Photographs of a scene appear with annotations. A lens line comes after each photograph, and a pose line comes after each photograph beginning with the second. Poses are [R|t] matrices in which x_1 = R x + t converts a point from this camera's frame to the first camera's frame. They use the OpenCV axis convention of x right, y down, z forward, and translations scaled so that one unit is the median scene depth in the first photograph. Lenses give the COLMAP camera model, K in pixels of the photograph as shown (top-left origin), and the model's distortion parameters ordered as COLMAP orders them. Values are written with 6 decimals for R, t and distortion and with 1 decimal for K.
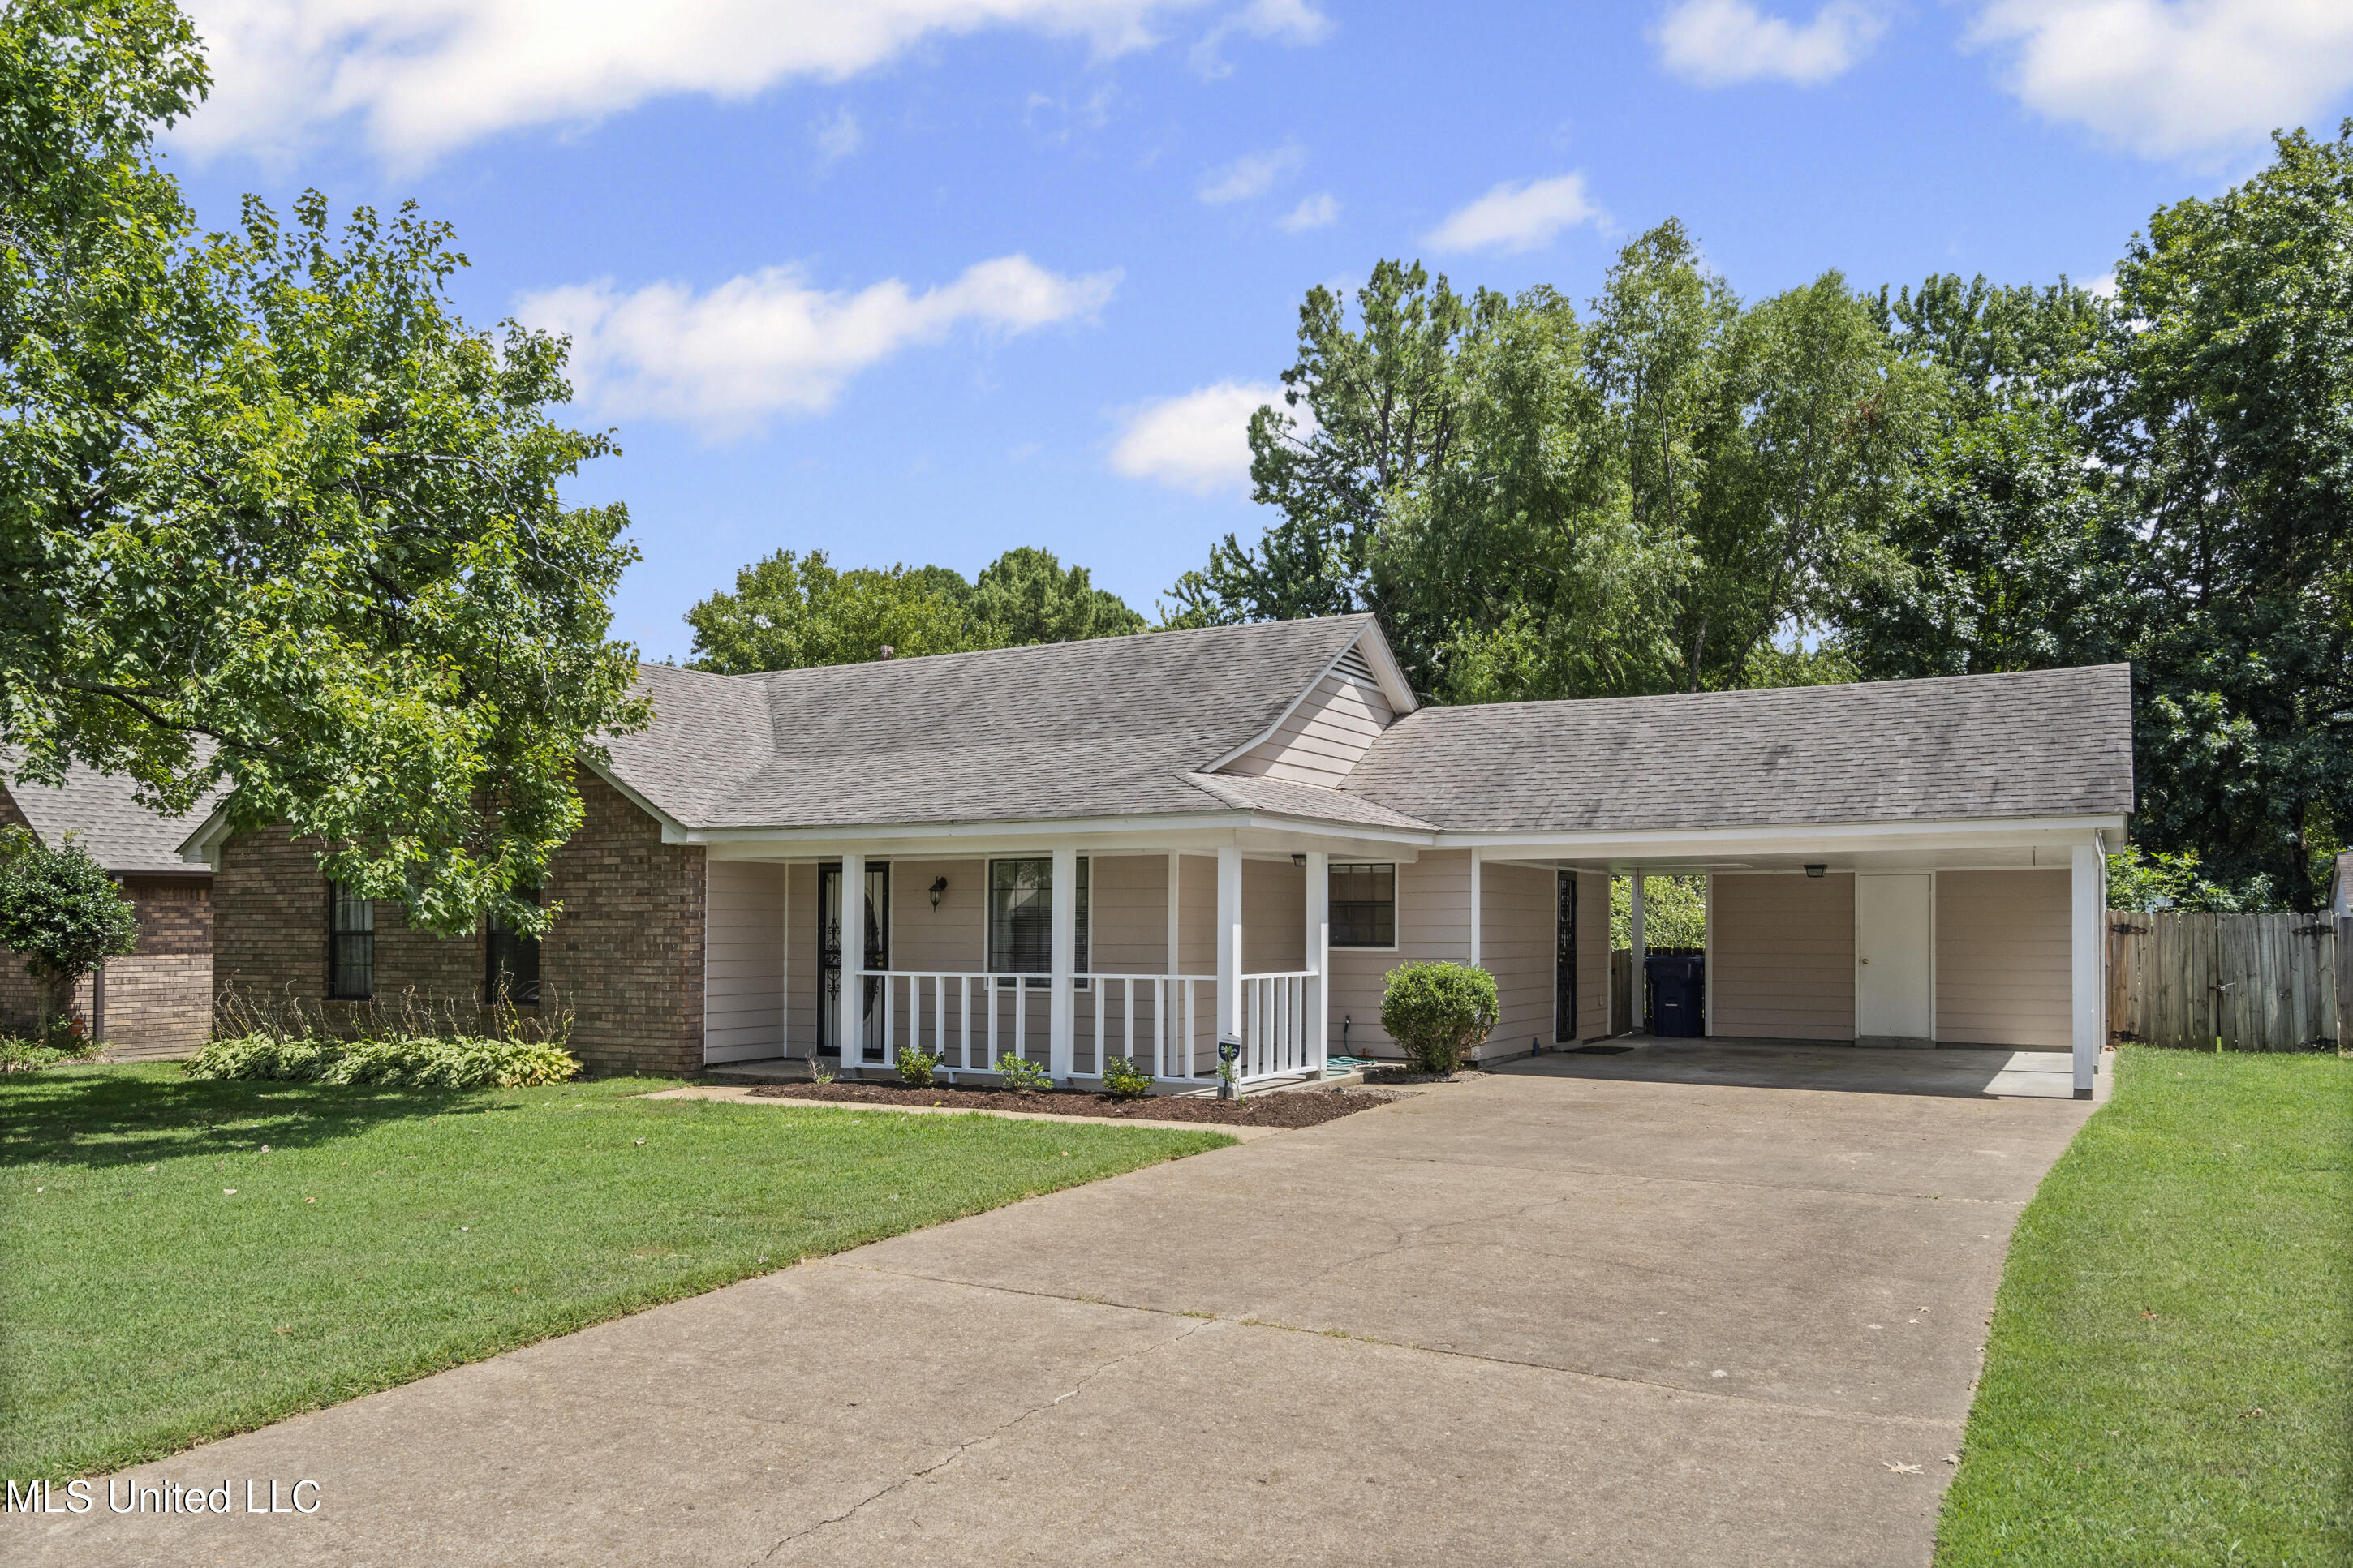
lens RADIAL K [[1700.0, 0, 1170.2], [0, 1700.0, 893.2], [0, 0, 1]] dist [0.005205, -0.000639]
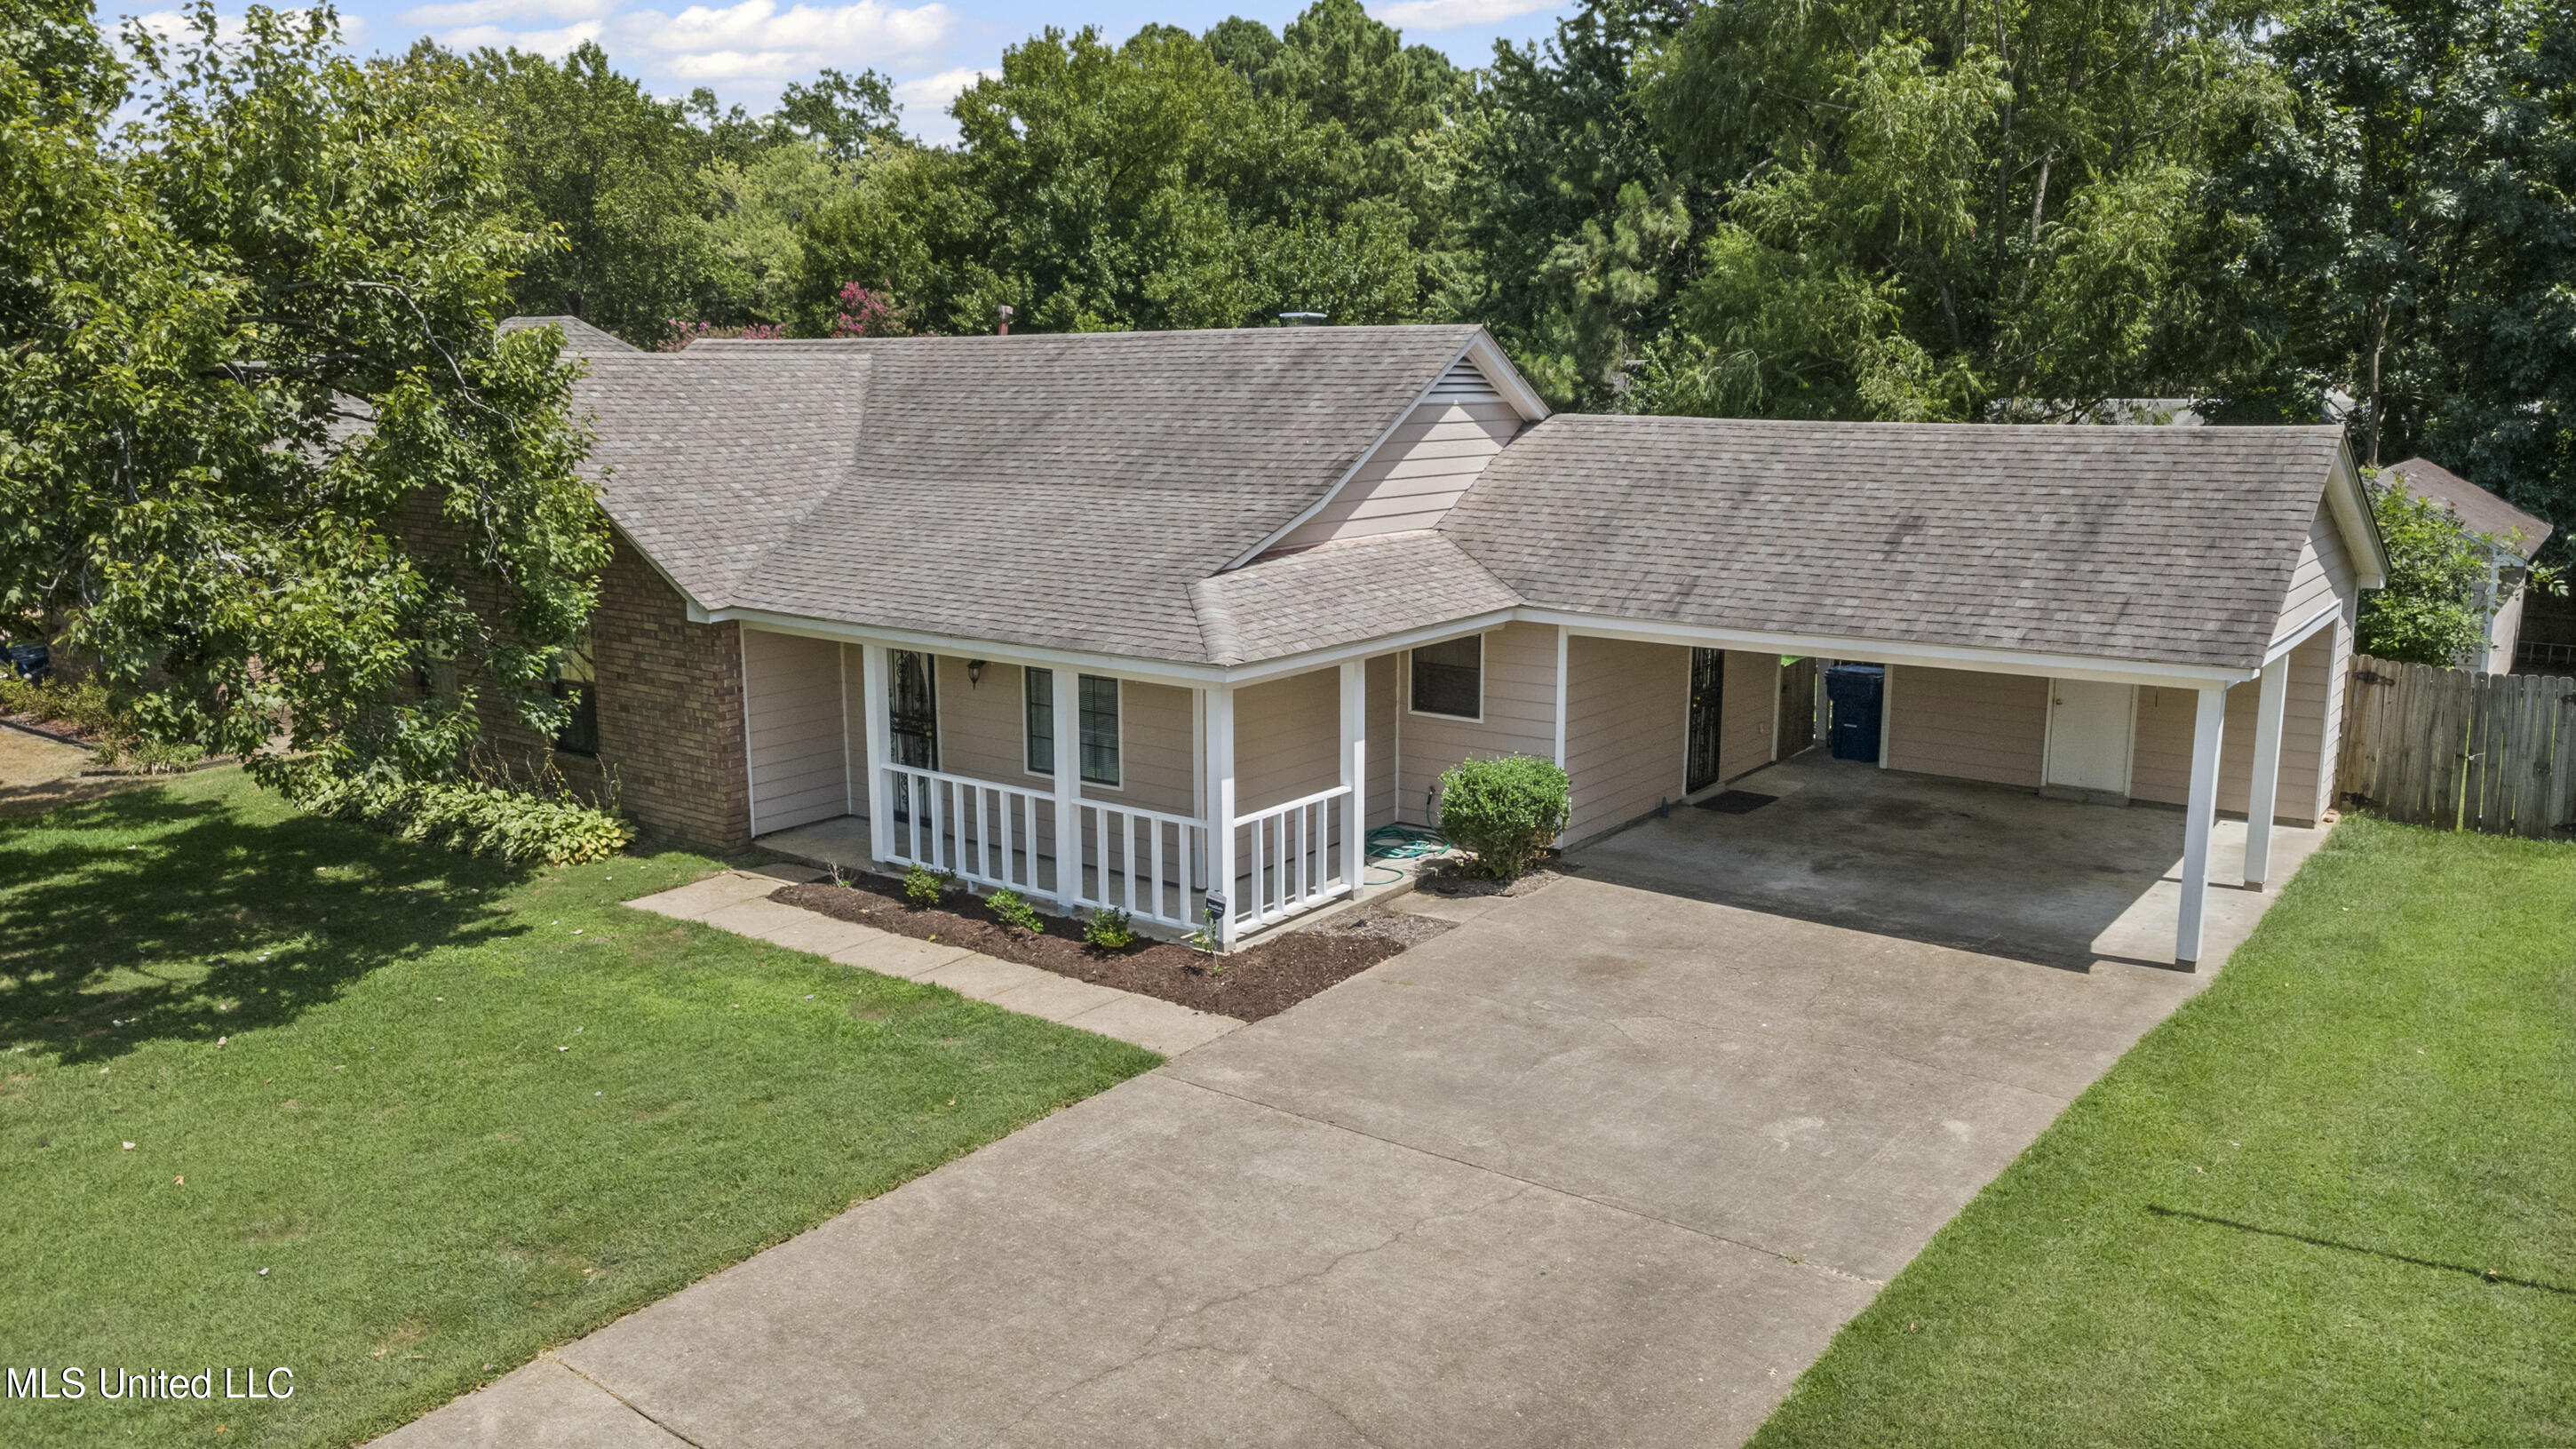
lens RADIAL K [[1826.1, 0, 1288.0], [0, 1826.1, 724.5], [0, 0, 1]] dist [0.007824, -0.002400]
pose [[0.991680, 0.020051, -0.127157, 0.158875], [0.005119, 0.980871, 0.194591, -0.161213], [0.128626, -0.193623, 0.972607, 0.030028]]
